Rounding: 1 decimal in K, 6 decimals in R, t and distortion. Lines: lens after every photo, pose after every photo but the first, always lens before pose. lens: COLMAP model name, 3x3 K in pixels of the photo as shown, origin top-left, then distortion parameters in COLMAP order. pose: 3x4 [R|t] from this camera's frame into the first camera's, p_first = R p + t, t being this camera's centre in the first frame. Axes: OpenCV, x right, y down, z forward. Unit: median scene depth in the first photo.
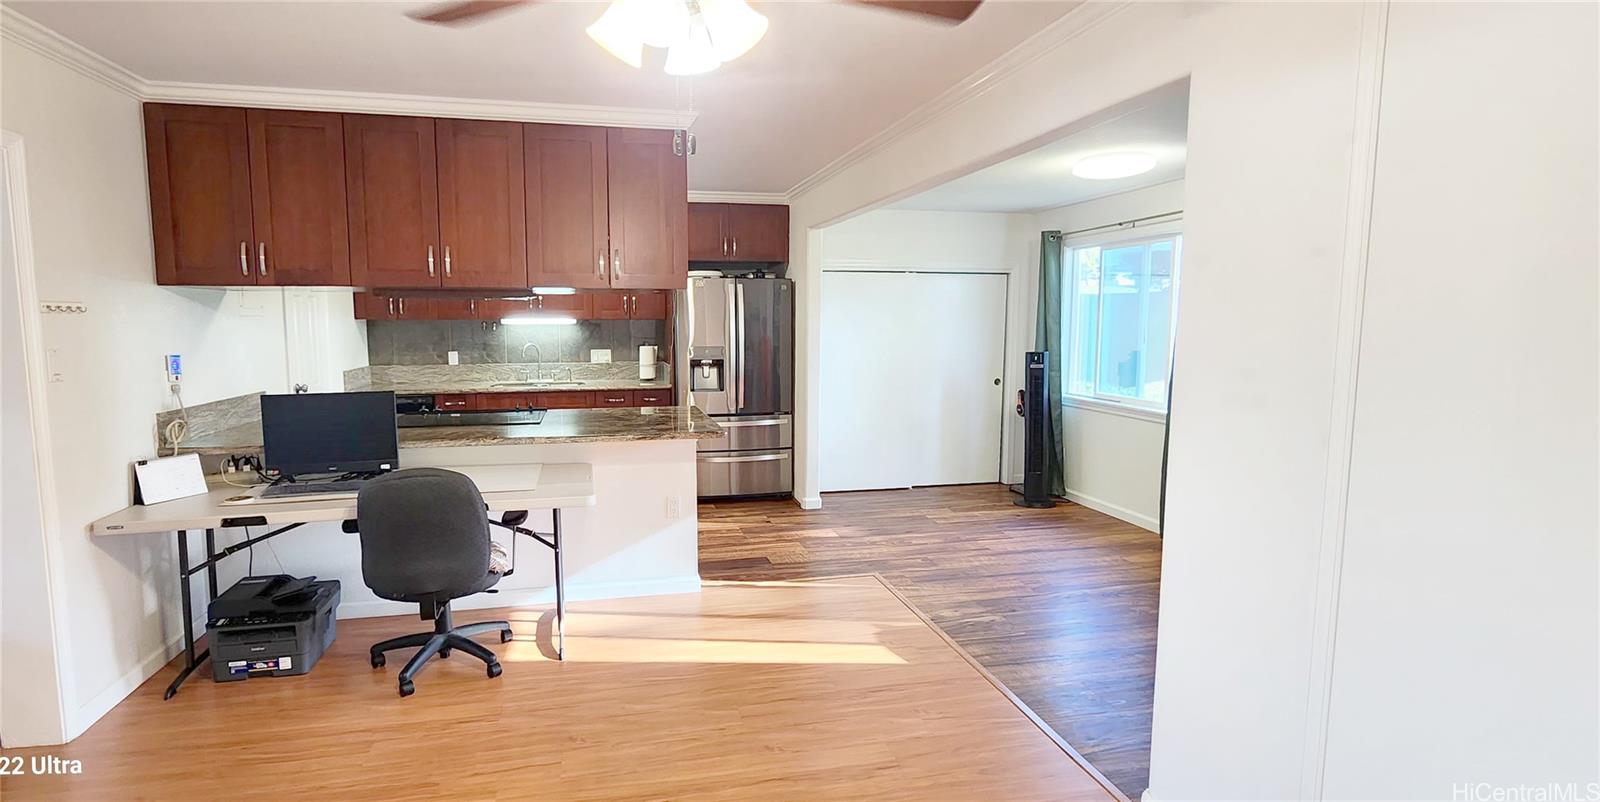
lens RADIAL K [[735.9, 0, 743.6], [0, 735.9, 390.6], [0, 0, 1]] dist [0.003064, 0.000566]
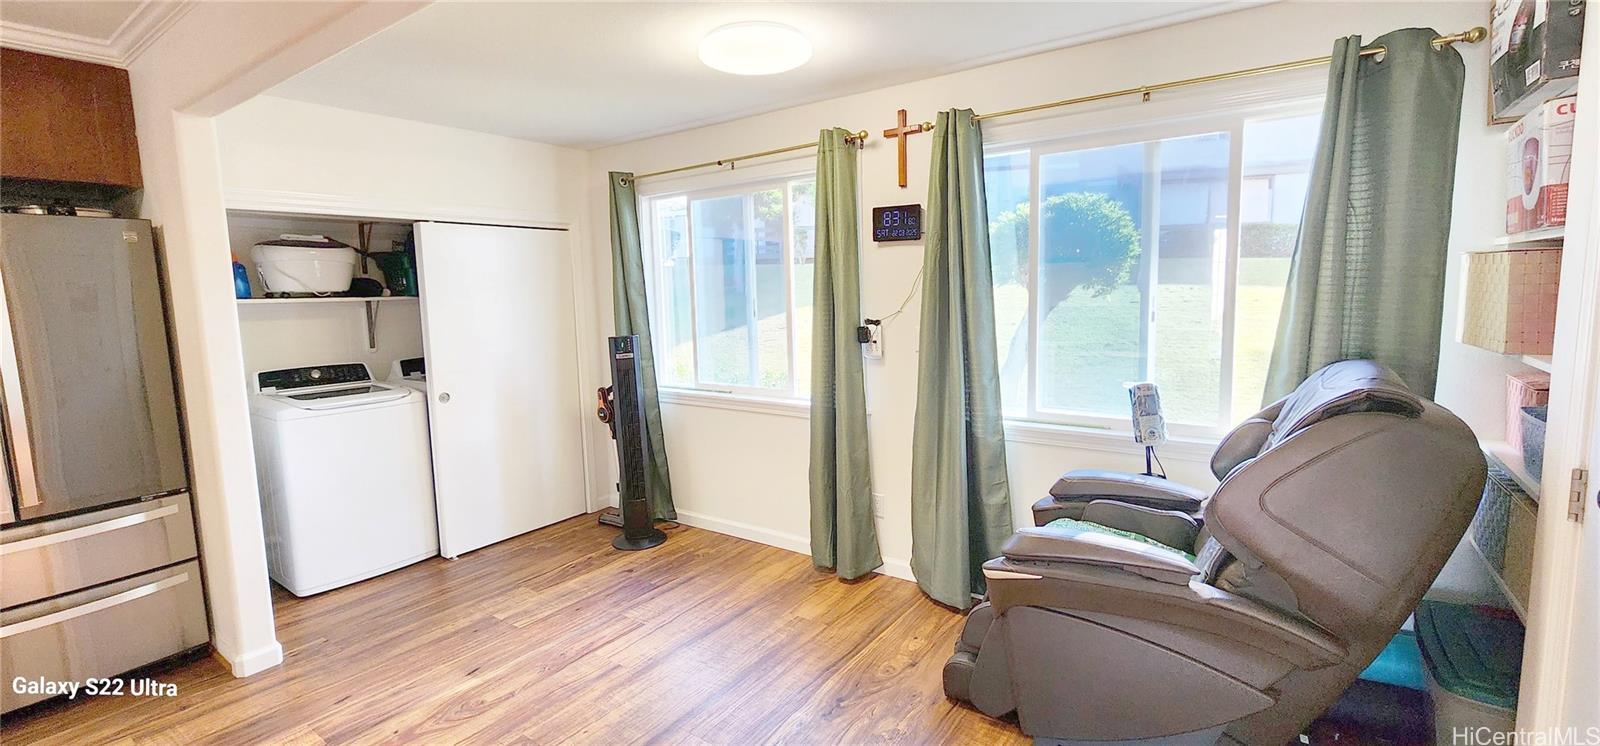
lens RADIAL K [[689.7, 0, 801.1], [0, 689.7, 361.8], [0, 0, 1]] dist [-0.003204, -0.000800]
pose [[0.735002, -0.094724, 0.671416, 0.068223], [0.092604, 0.994939, 0.038994, -0.037496], [-0.671711, 0.033515, 0.740054, 0.381951]]
